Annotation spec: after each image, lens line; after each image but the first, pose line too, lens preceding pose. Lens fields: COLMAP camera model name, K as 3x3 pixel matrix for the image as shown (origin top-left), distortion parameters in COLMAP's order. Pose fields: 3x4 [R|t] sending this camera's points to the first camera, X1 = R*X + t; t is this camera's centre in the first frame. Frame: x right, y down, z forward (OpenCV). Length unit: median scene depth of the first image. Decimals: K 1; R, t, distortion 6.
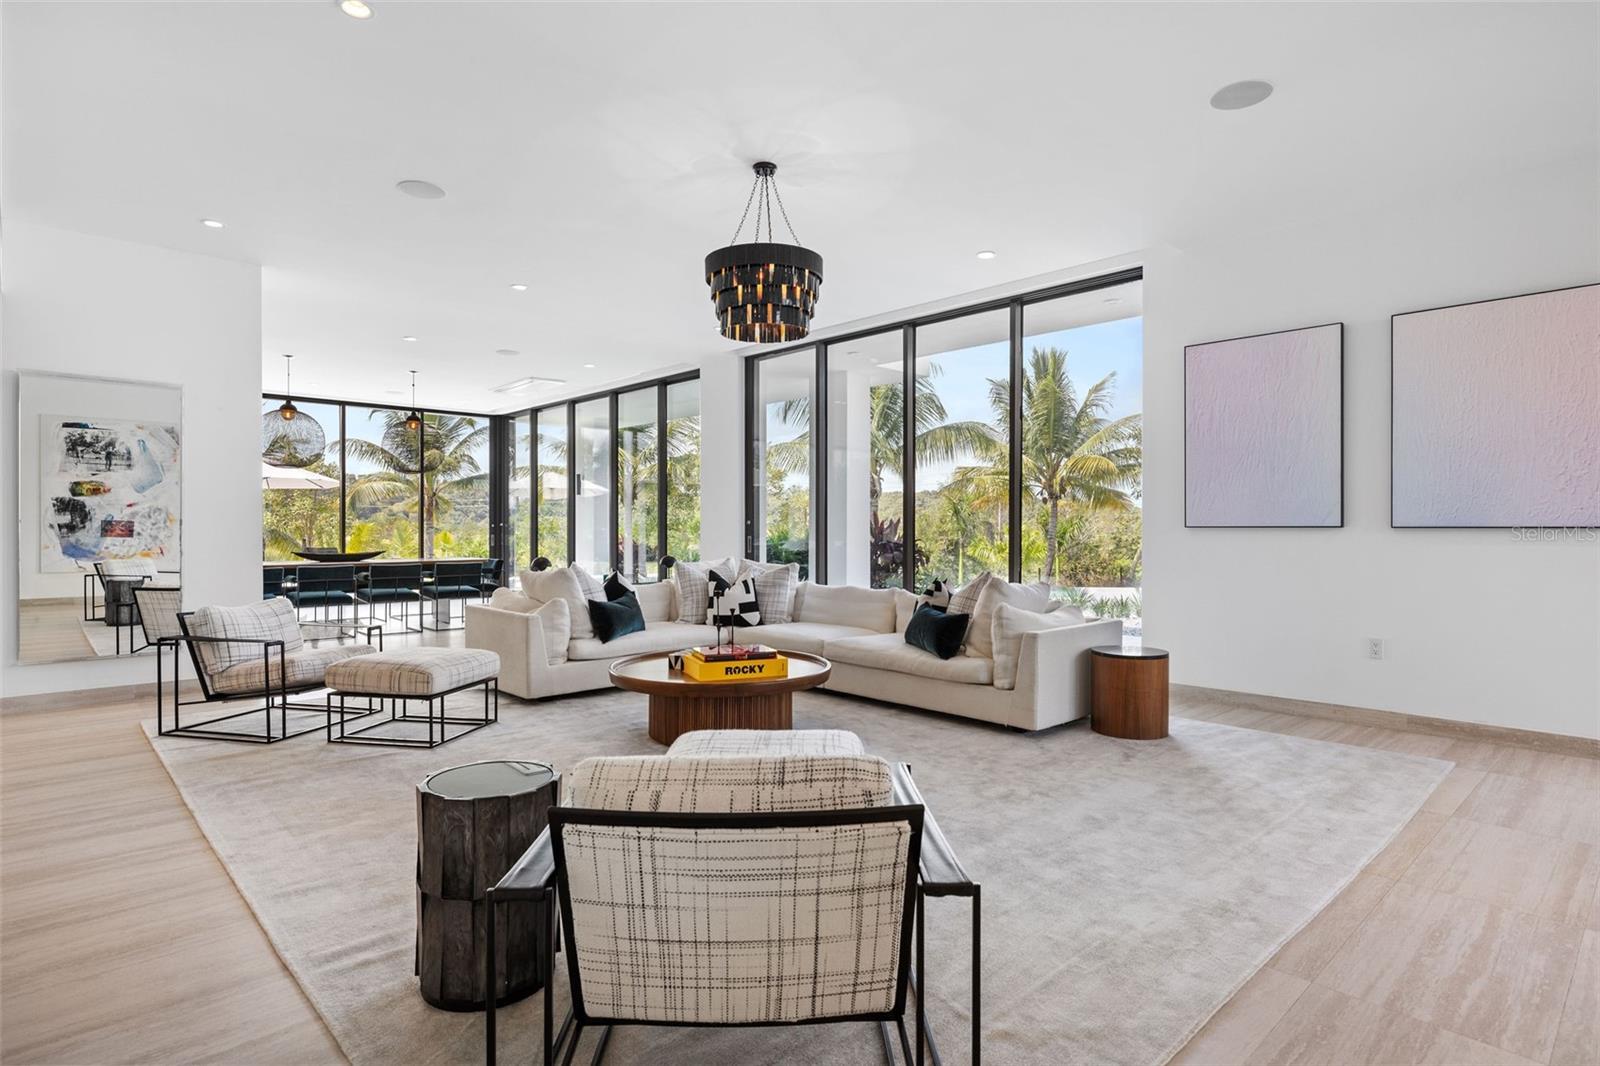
lens RADIAL K [[853.5, 0, 799.6], [0, 853.5, 529.8], [0, 0, 1]] dist [0.017216, -0.000079]
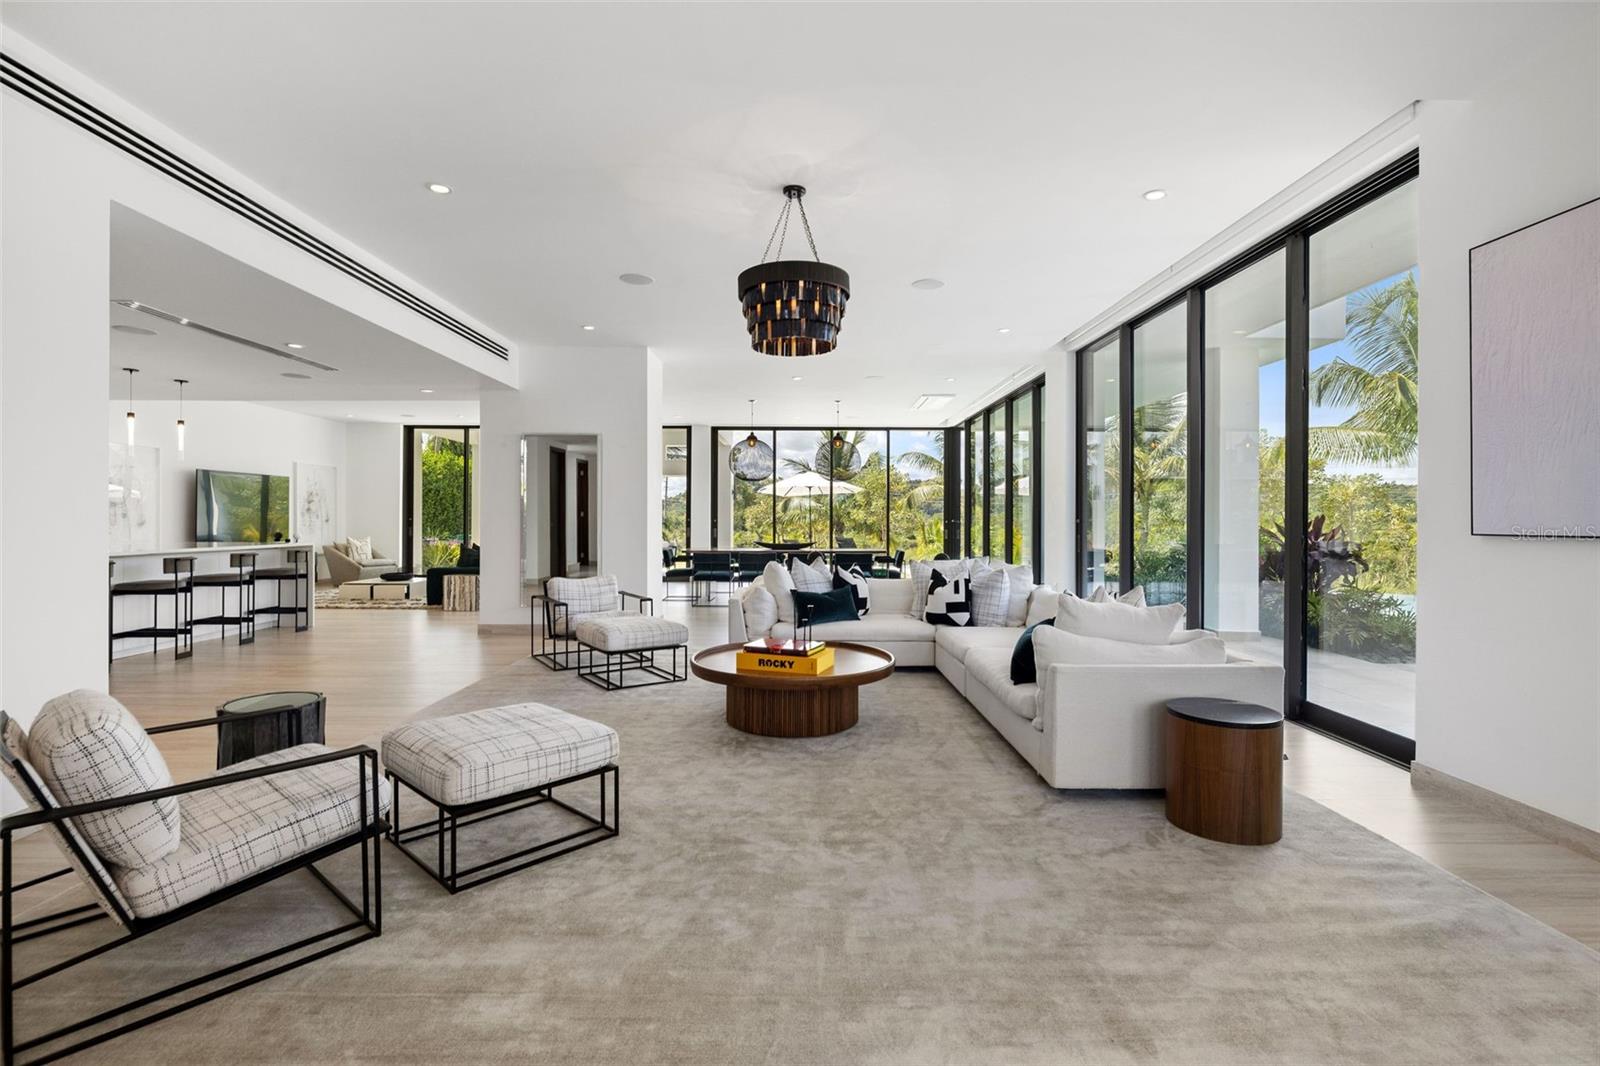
lens RADIAL K [[752.7, 0, 801.0], [0, 752.7, 521.5], [0, 0, 1]] dist [-0.000364, -0.000061]
pose [[0.734593, 0.002703, -0.678503, 0.411886], [-0.003100, 0.999995, 0.000628, -0.010340], [0.678501, 0.001642, 0.734598, 0.224792]]
